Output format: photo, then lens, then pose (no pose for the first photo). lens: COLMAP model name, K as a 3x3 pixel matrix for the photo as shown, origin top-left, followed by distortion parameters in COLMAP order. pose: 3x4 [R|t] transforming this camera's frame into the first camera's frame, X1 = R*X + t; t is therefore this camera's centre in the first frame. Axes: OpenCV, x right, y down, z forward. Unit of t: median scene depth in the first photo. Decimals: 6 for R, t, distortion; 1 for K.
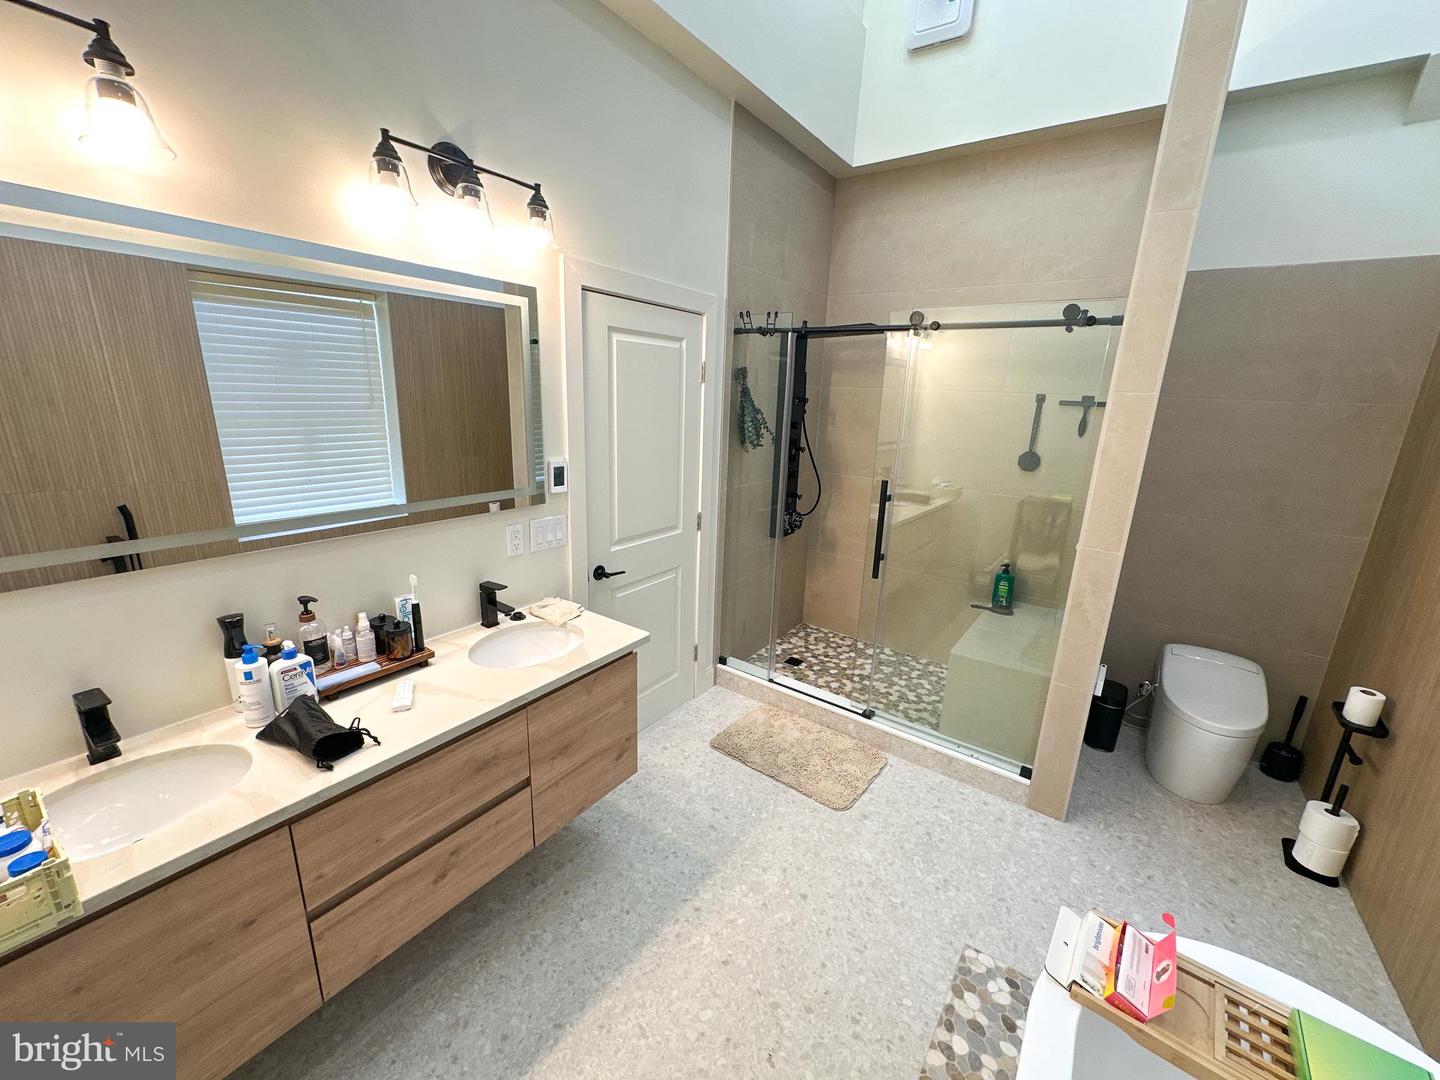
lens RADIAL K [[573.1, 0, 719.0], [0, 573.1, 541.3], [0, 0, 1]] dist [-0.005706, 0.000584]
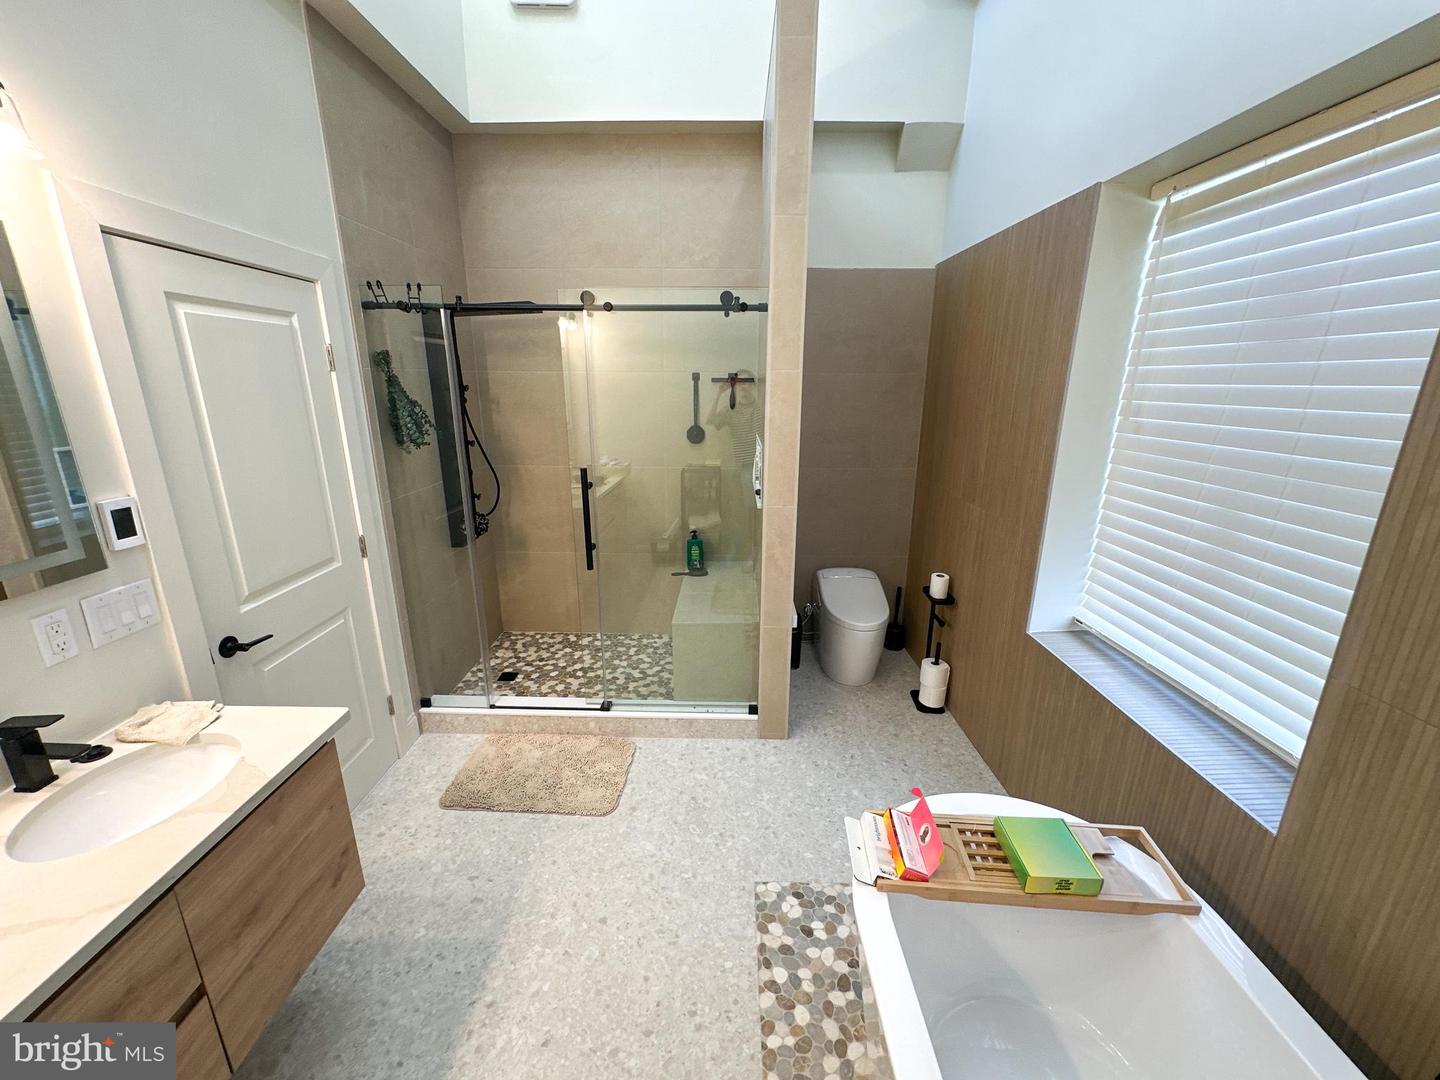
lens RADIAL K [[573.1, 0, 719.0], [0, 573.1, 541.3], [0, 0, 1]] dist [-0.005706, 0.000584]
pose [[0.819432, -0.187124, 0.541771, -0.078753], [0.169864, 0.982028, 0.082266, -0.031103], [-0.547428, 0.024616, 0.836491, 0.087312]]
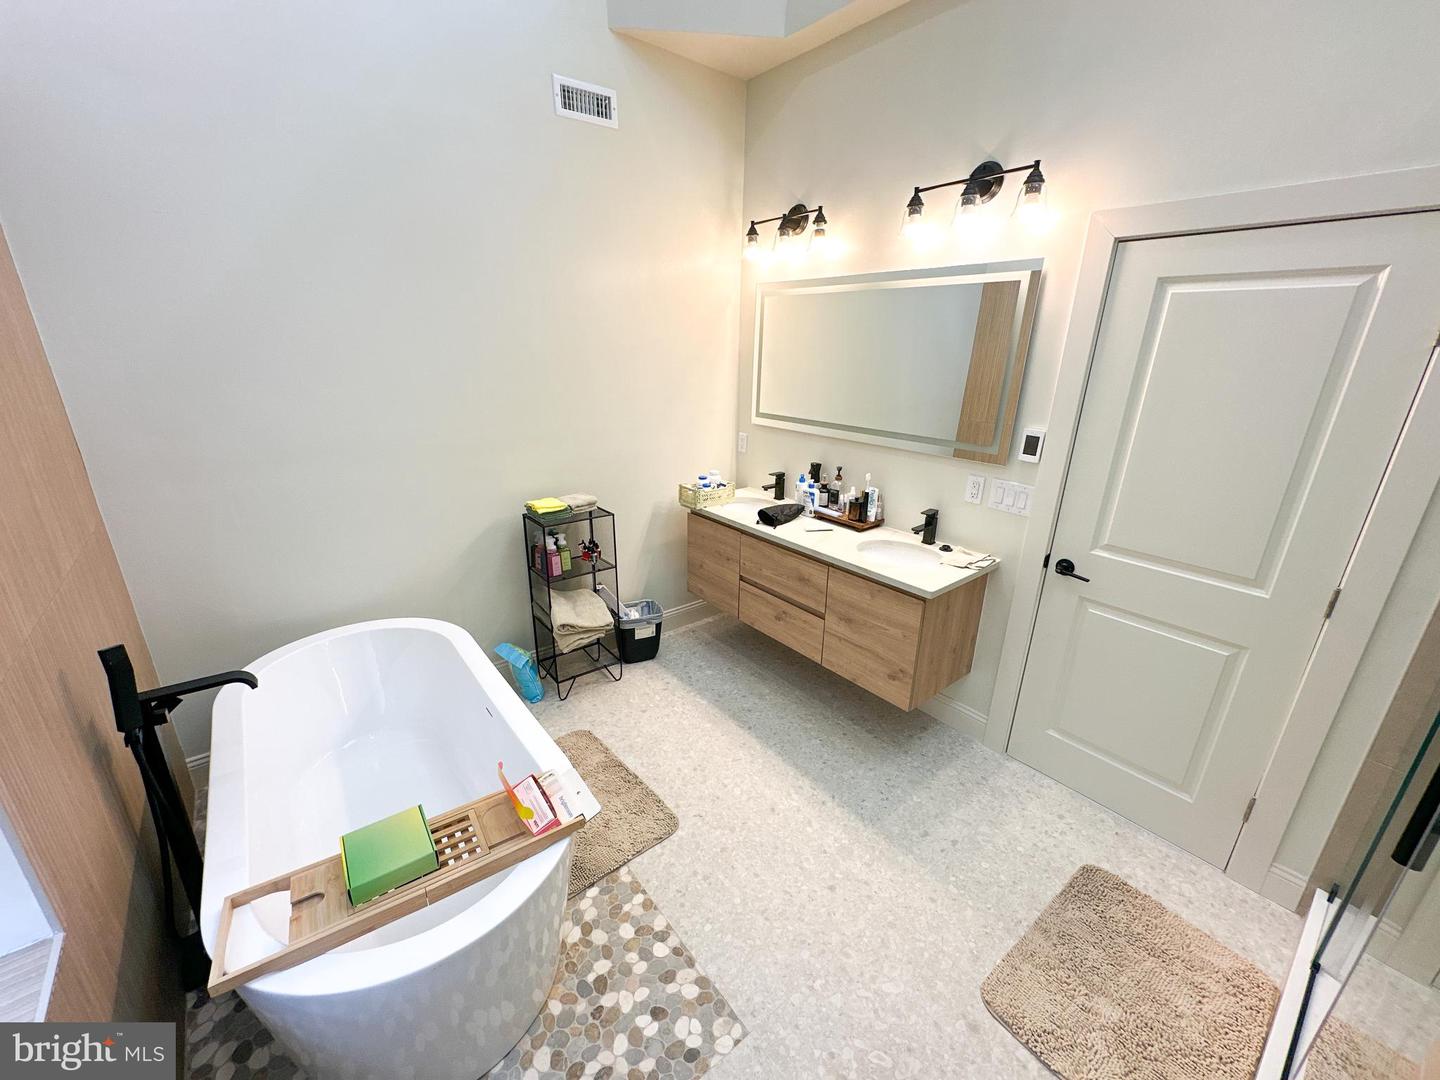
lens RADIAL K [[573.1, 0, 719.0], [0, 573.1, 541.3], [0, 0, 1]] dist [-0.005706, 0.000584]
pose [[-0.269434, 0.275456, -0.922783, 0.827105], [-0.271155, 0.897752, 0.347155, -0.159669], [0.924056, 0.343753, -0.167194, 0.709106]]
